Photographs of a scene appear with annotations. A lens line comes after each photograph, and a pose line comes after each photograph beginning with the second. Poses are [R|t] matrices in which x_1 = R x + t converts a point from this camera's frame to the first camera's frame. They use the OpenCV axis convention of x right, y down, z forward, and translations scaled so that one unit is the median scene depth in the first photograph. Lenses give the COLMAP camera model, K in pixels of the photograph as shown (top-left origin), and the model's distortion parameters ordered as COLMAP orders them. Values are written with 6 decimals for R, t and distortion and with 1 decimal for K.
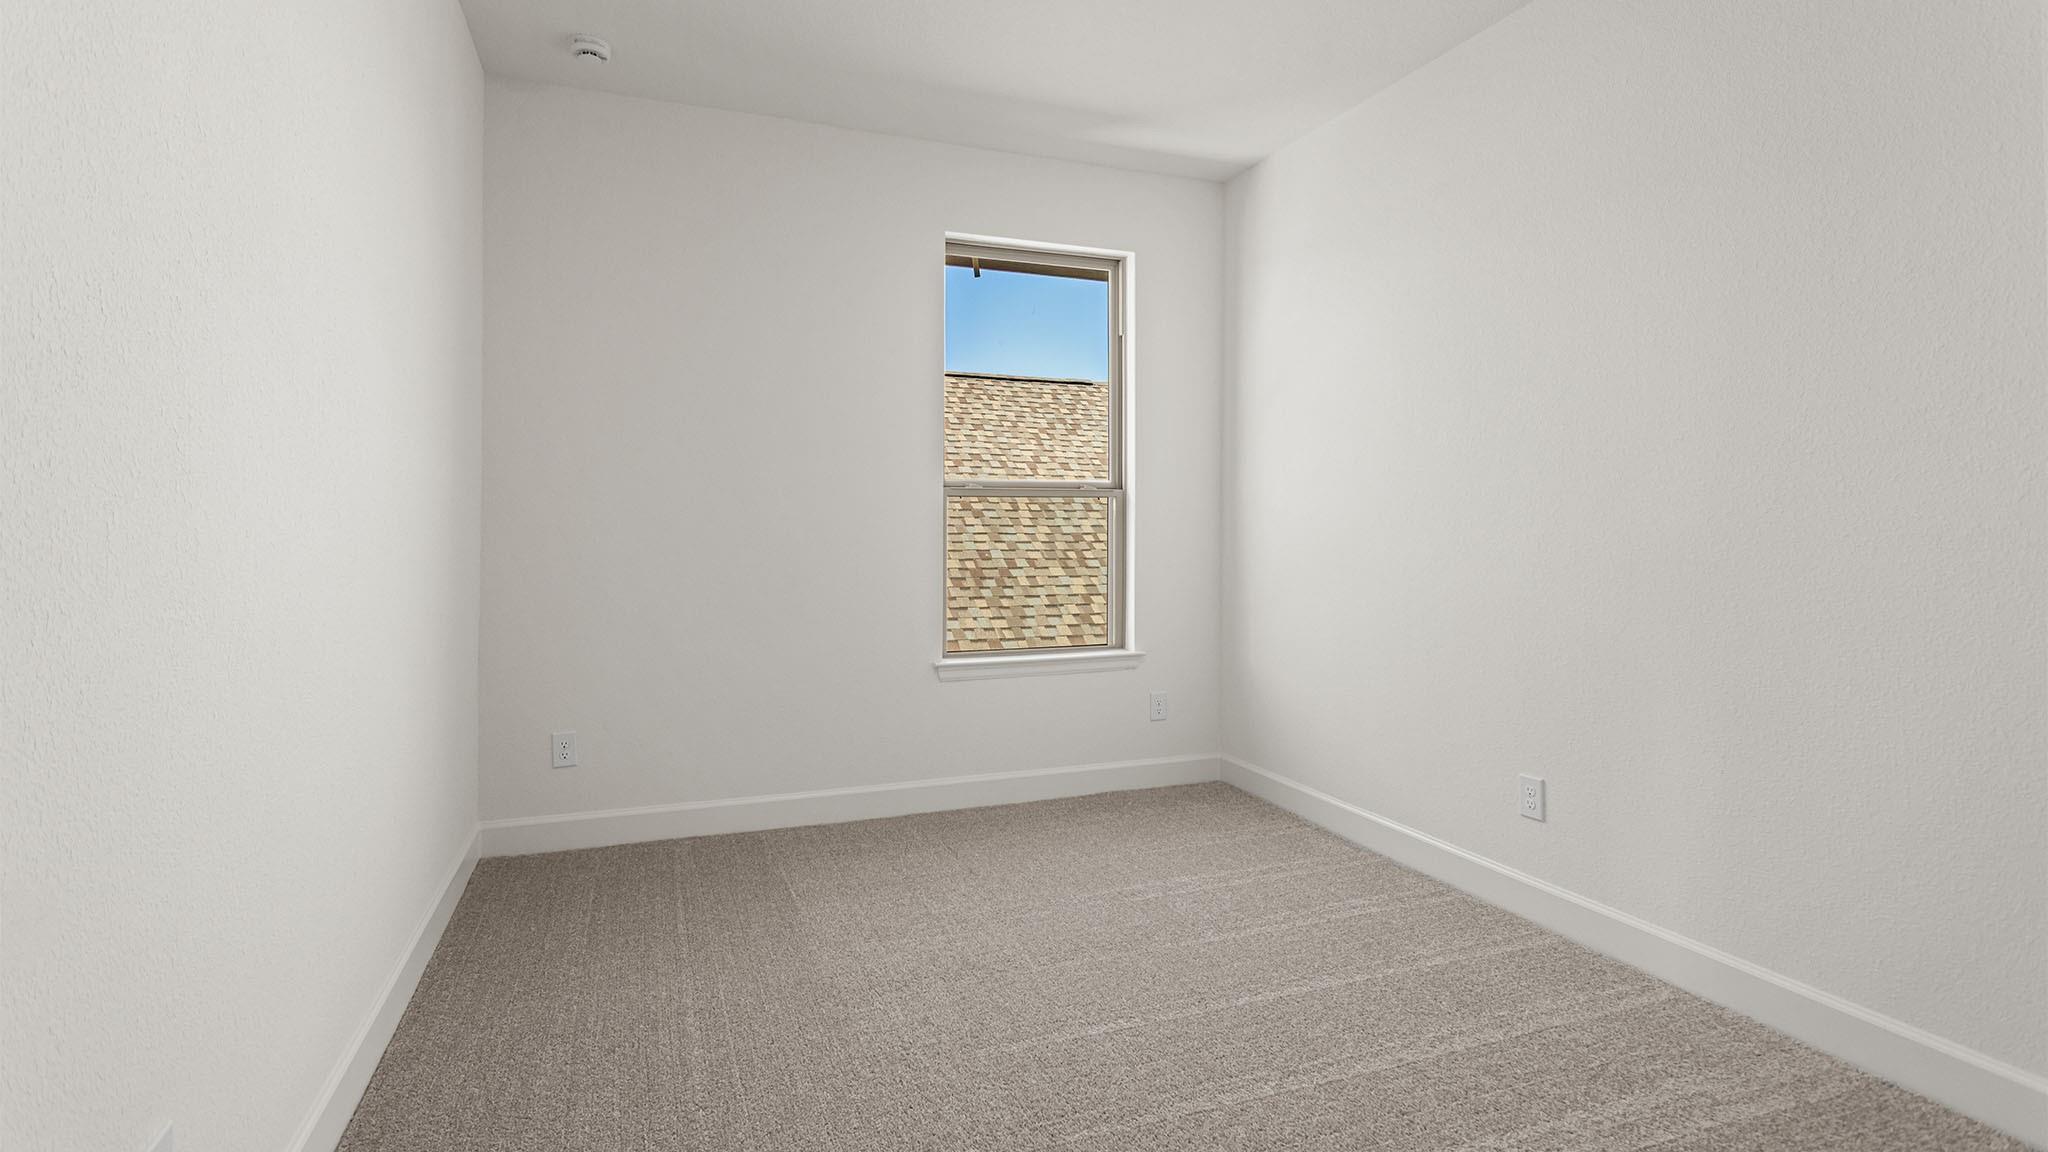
lens RADIAL K [[971.7, 0, 1026.1], [0, 971.7, 557.9], [0, 0, 1]] dist [-0.001493, 0.000252]
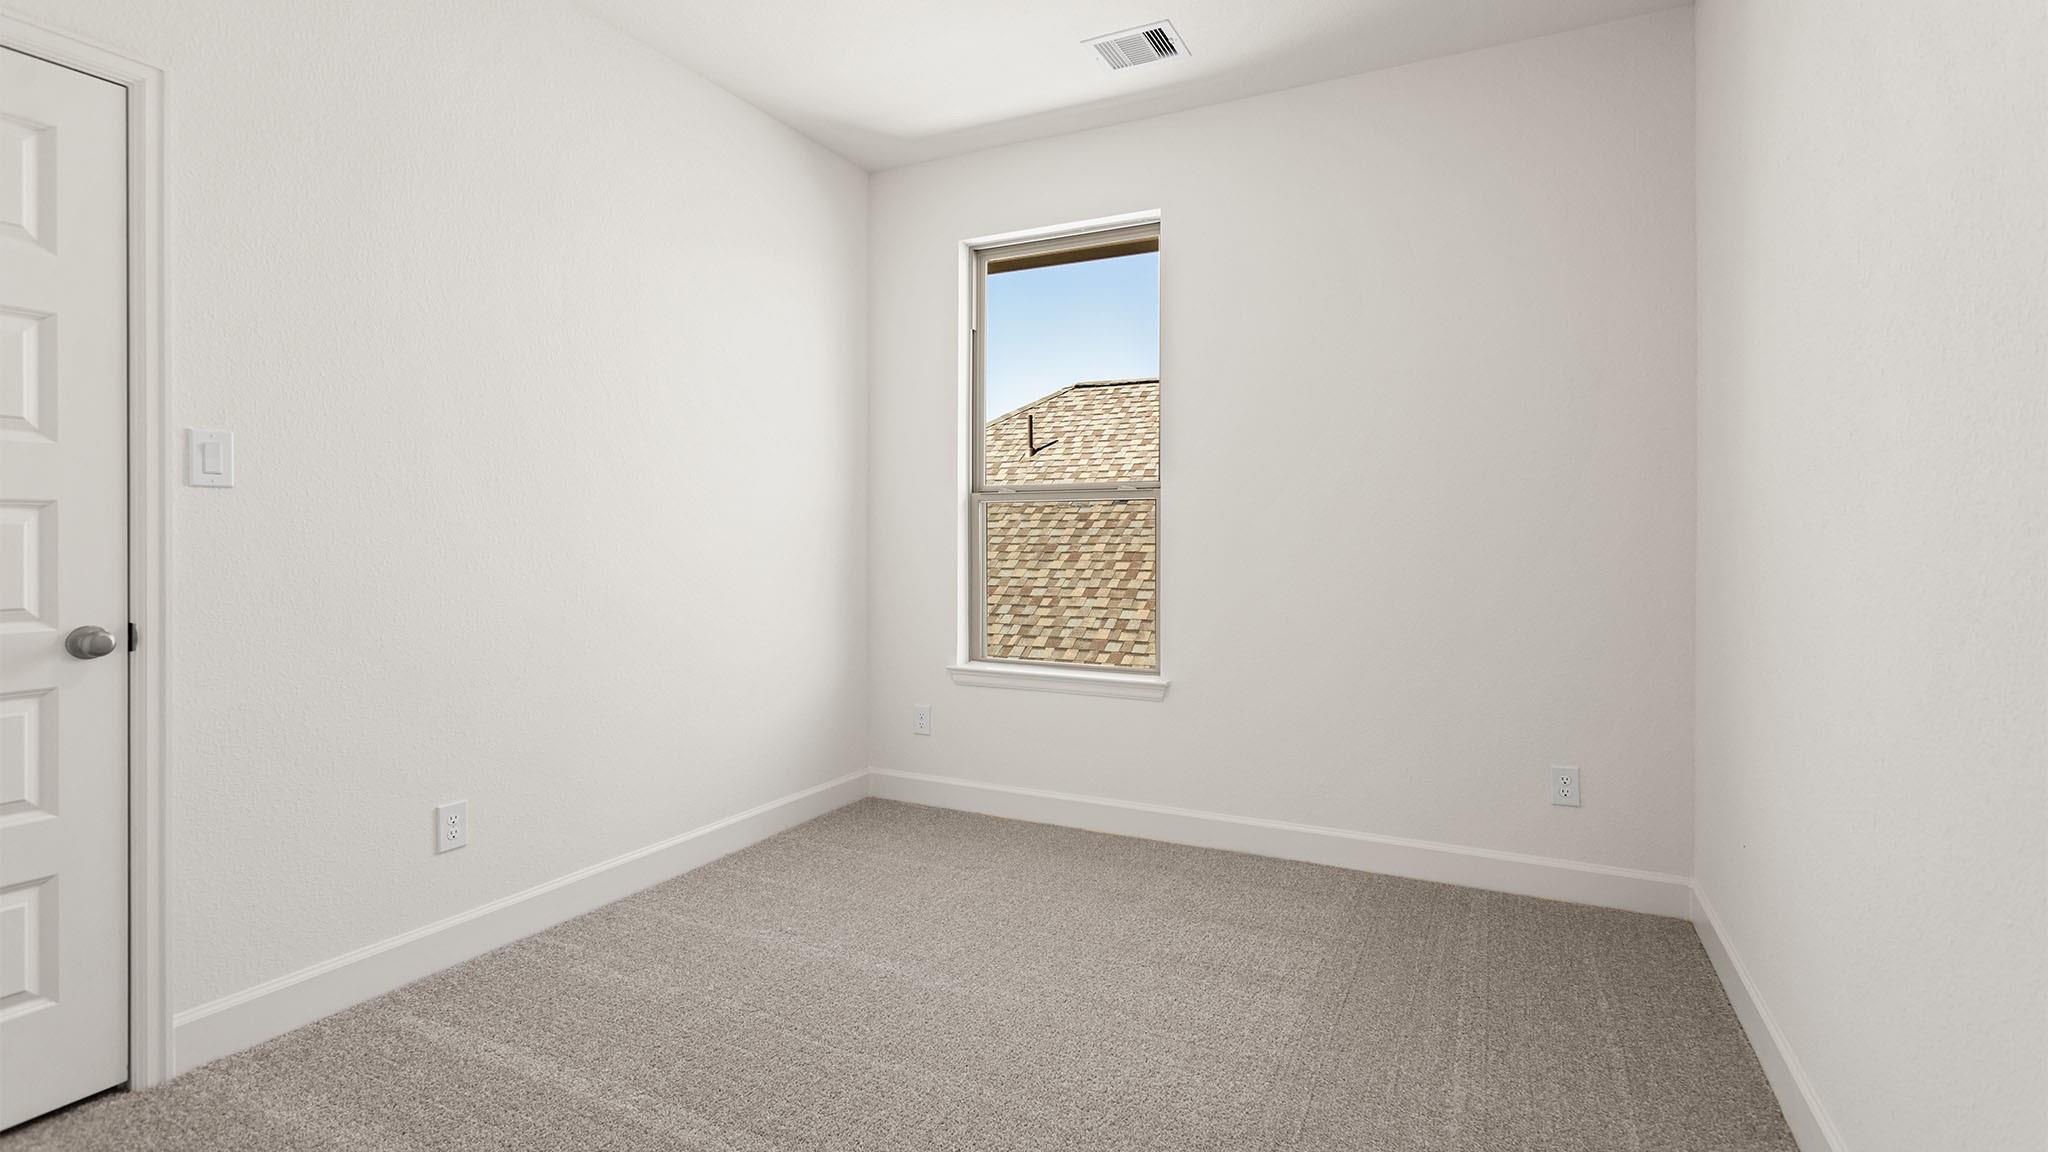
lens RADIAL K [[971.7, 0, 1029.4], [0, 971.7, 572.4], [0, 0, 1]] dist [-0.001493, 0.000252]
pose [[0.680418, 0.025691, -0.732373, 0.657775], [-0.037090, 0.999312, 0.000597, 0.006629], [0.731885, 0.026757, 0.680903, 0.341572]]
